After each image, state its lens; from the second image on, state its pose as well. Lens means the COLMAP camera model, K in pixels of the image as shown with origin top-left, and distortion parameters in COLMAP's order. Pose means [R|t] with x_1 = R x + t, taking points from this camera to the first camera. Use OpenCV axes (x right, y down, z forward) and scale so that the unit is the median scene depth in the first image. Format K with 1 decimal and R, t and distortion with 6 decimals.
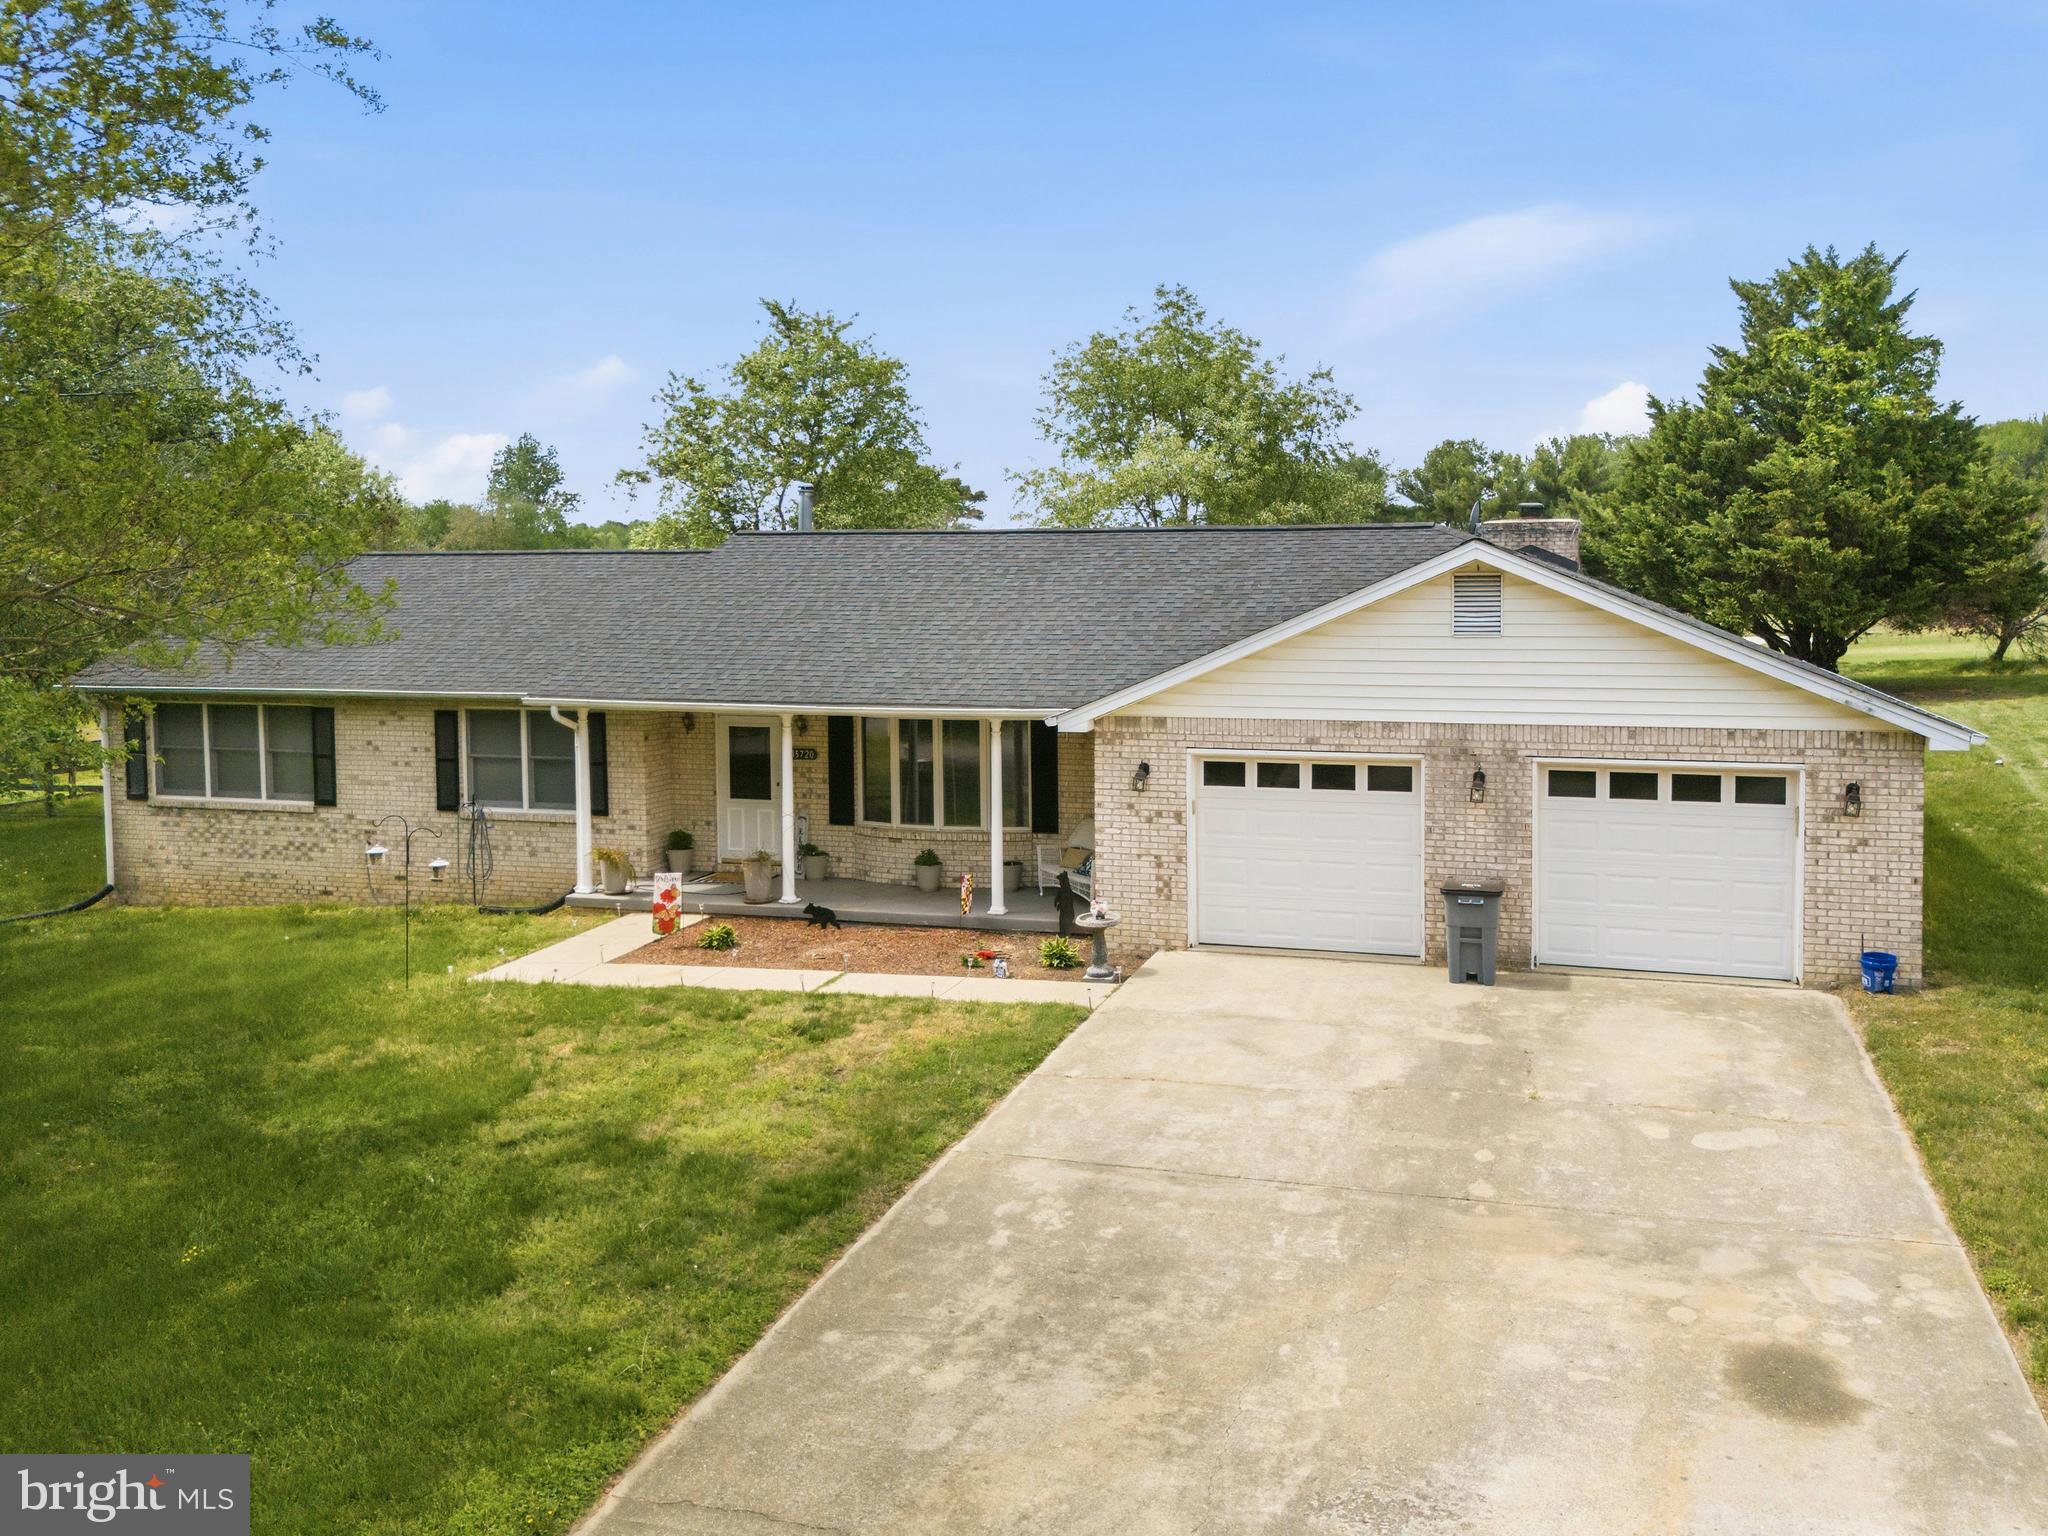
lens RADIAL K [[1618.7, 0, 1135.4], [0, 1618.7, 669.7], [0, 0, 1]] dist [0.042094, -0.027386]
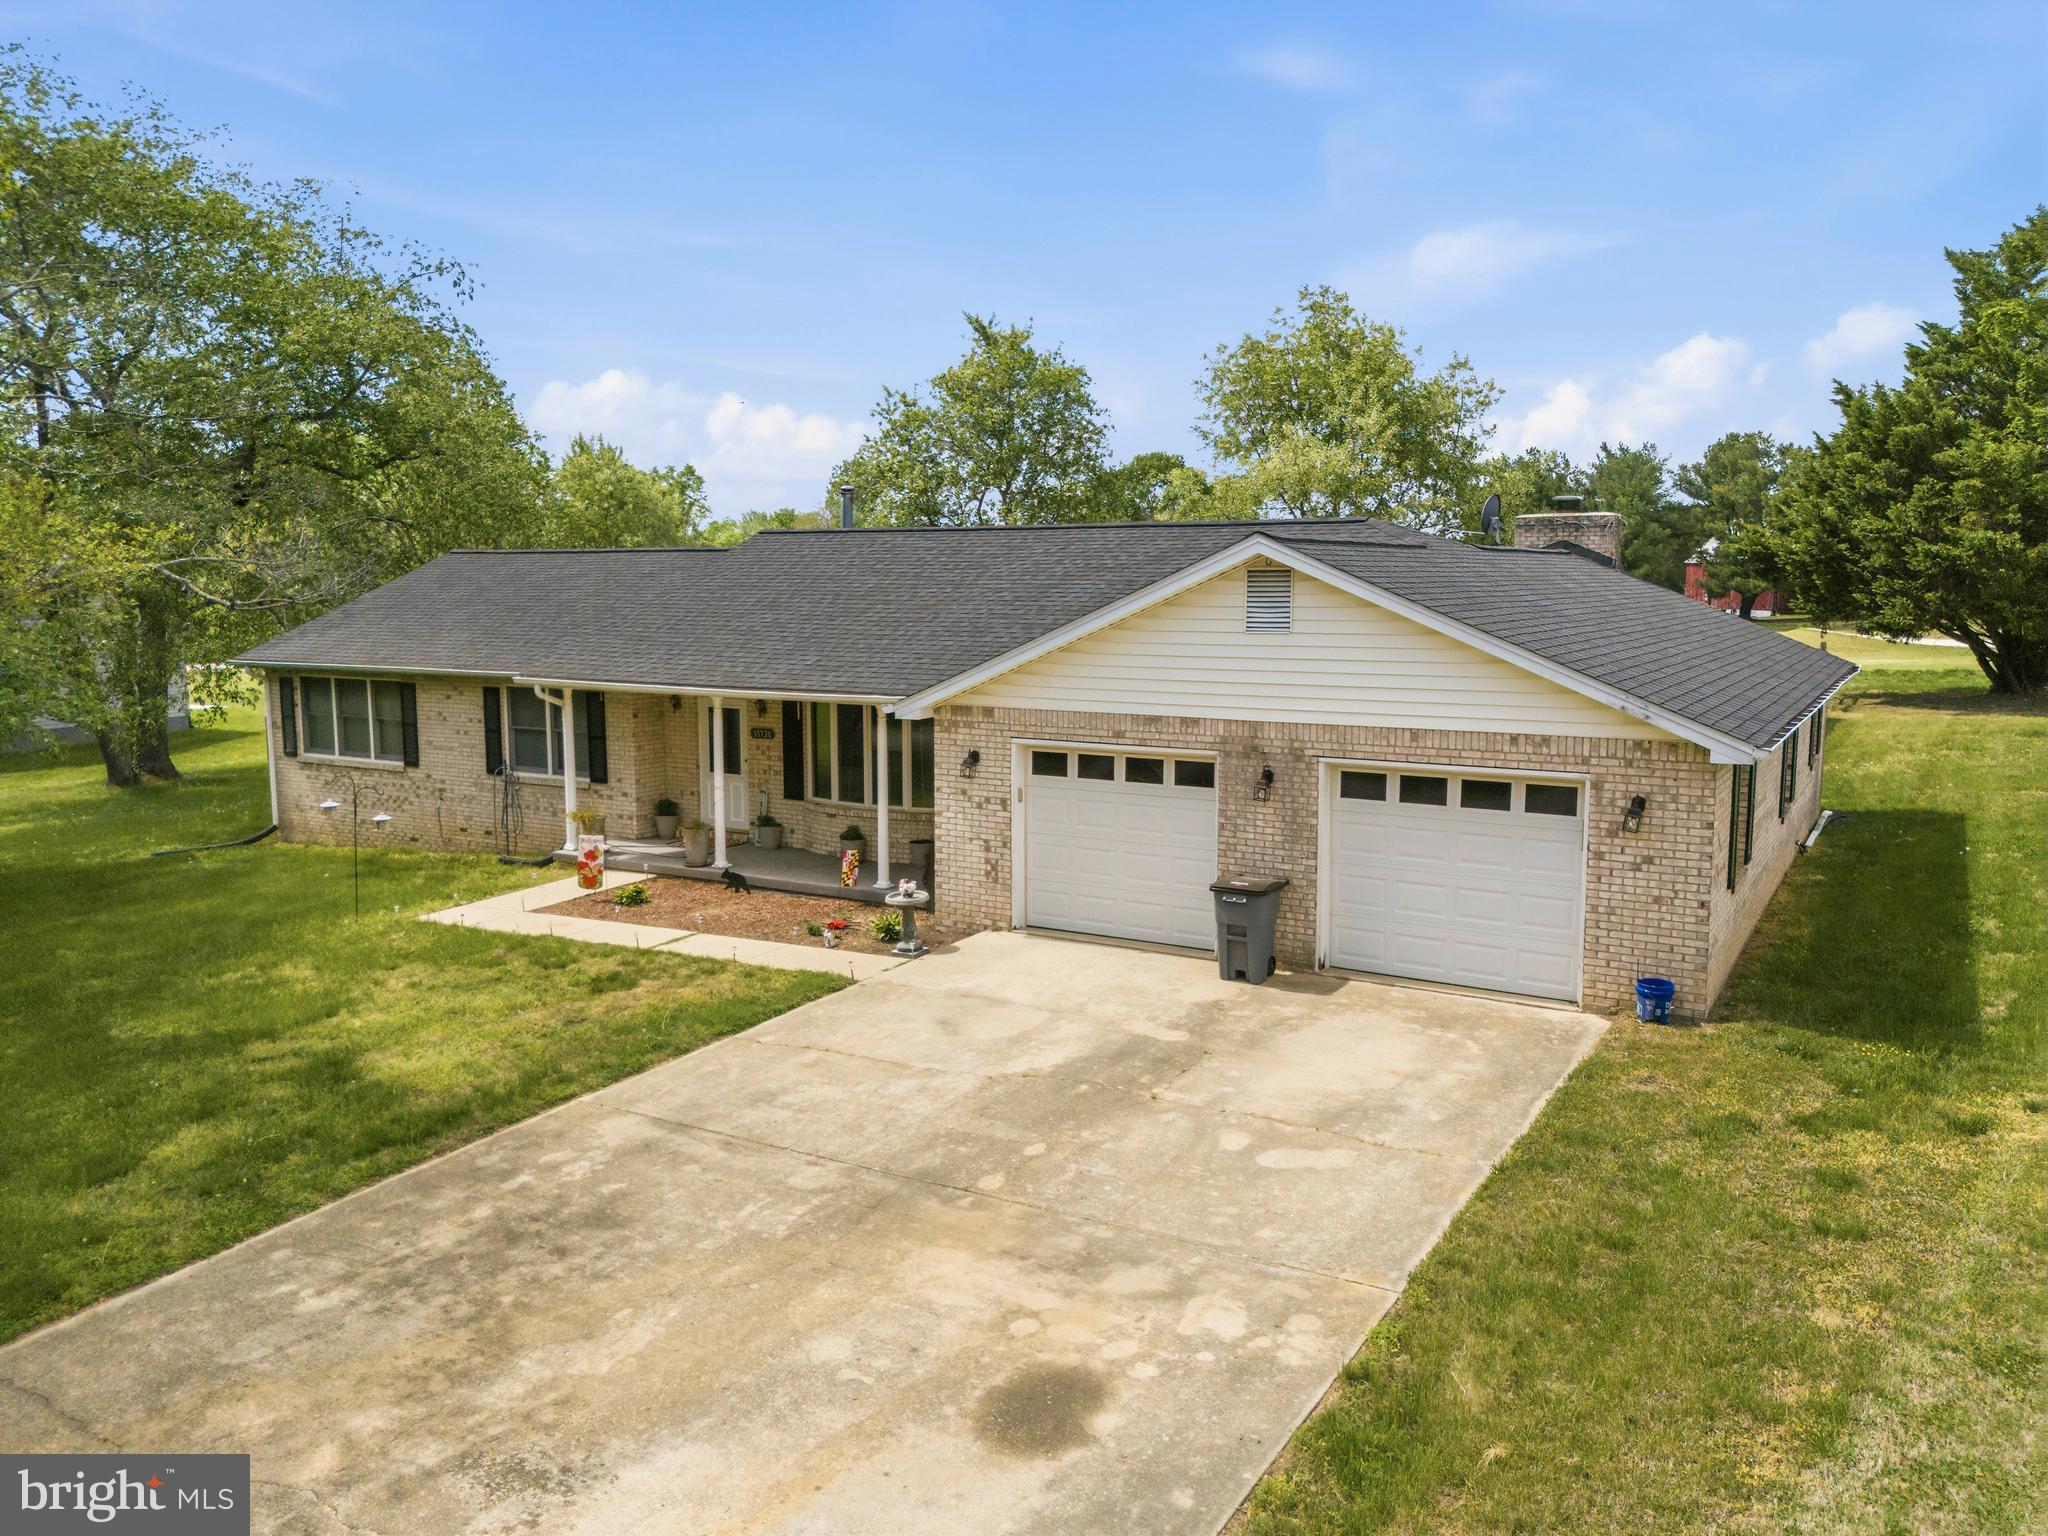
lens RADIAL K [[1509.2, 0, 1061.2], [0, 1509.2, 742.2], [0, 0, 1]] dist [0.062486, -0.054509]
pose [[0.967363, 0.030418, -0.251561, 0.321384], [-0.017273, 0.998375, 0.054299, -0.001884], [0.252804, -0.048182, 0.966317, 0.080936]]
